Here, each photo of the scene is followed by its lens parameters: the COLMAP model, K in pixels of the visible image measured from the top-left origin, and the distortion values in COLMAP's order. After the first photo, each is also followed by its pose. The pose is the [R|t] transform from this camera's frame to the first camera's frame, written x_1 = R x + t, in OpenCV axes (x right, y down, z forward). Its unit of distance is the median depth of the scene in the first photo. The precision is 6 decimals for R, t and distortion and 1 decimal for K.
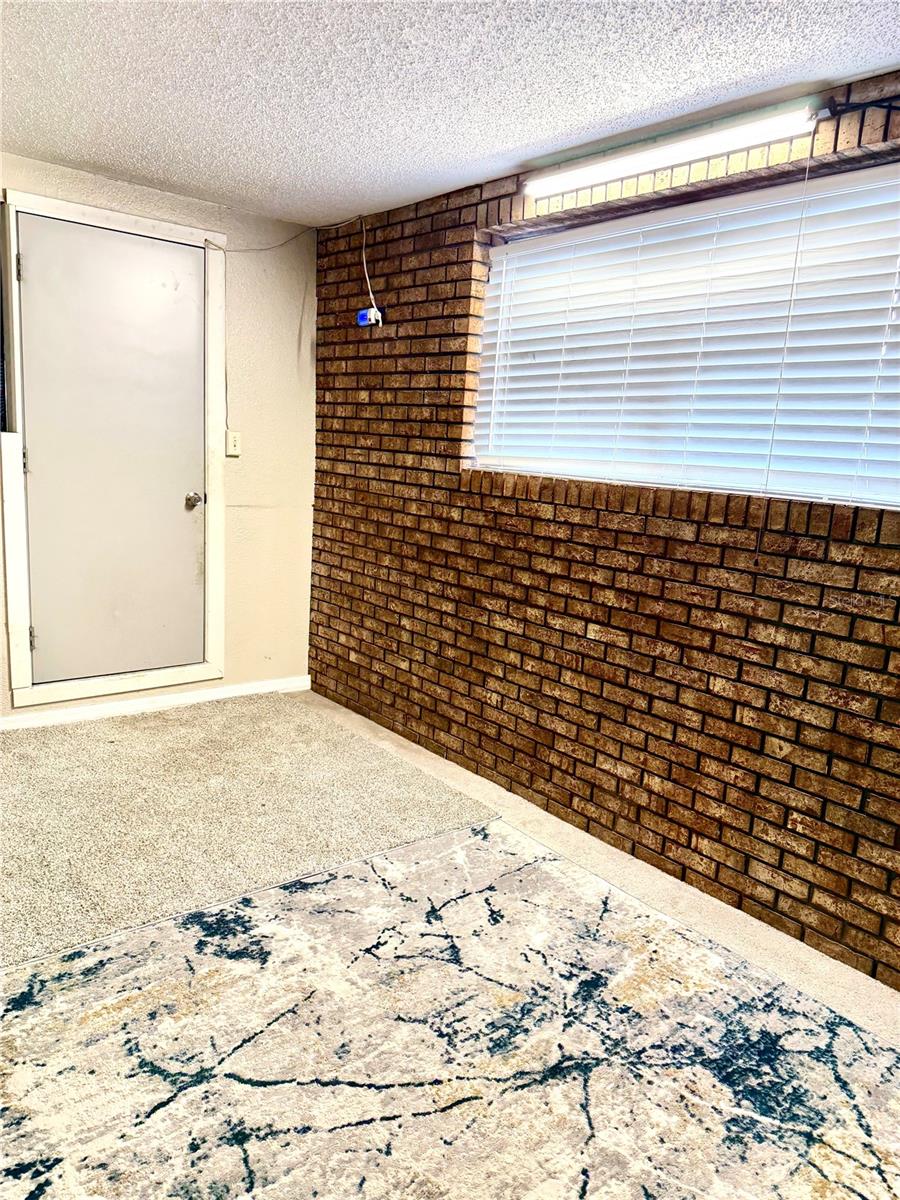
lens RADIAL K [[847.6, 0, 443.3], [0, 847.6, 597.0], [0, 0, 1]] dist [0.053517, -0.027655]
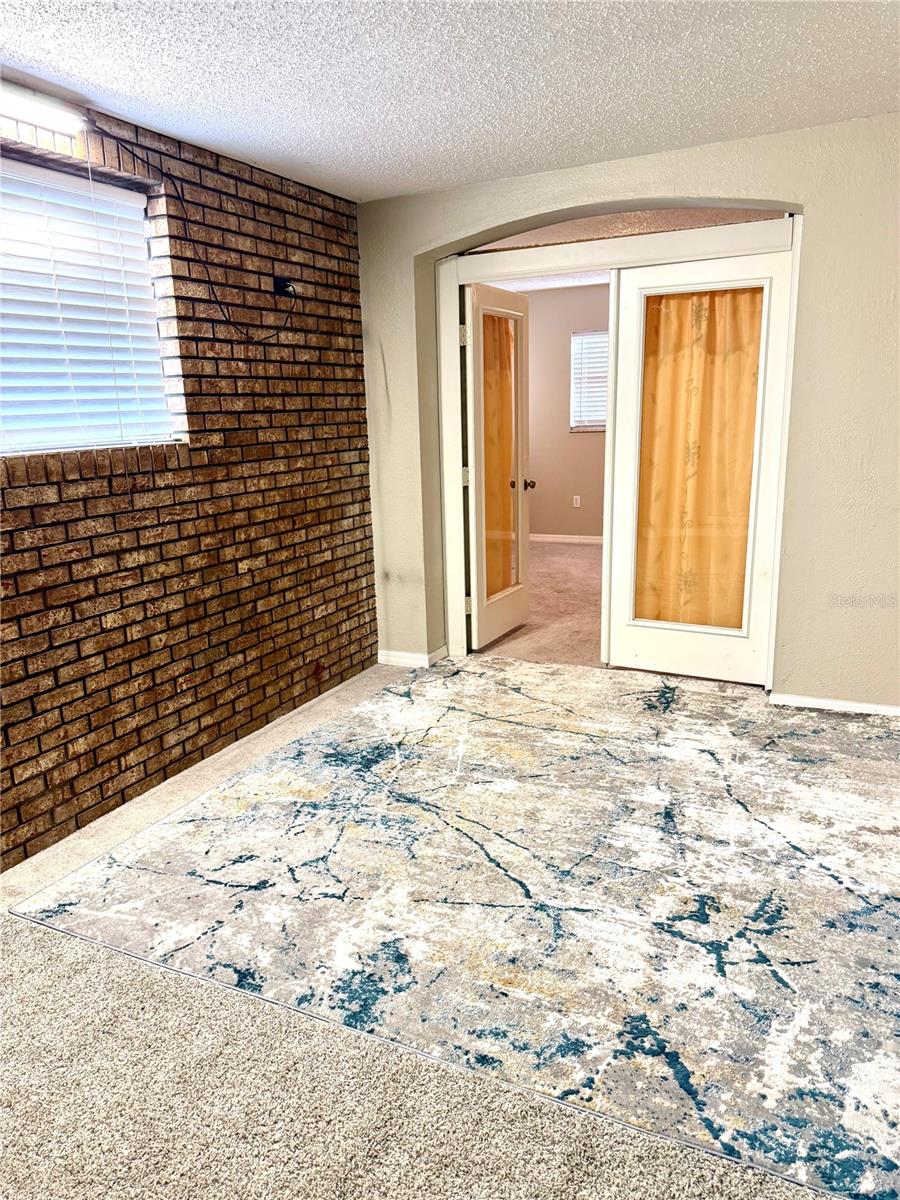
lens RADIAL K [[847.6, 0, 443.2], [0, 847.6, 601.2], [0, 0, 1]] dist [0.053517, -0.027655]
pose [[-0.407517, -0.249265, 0.878520, -0.900336], [0.182815, 0.920283, 0.345916, -0.245760], [-0.894712, 0.301573, -0.329461, 1.034835]]
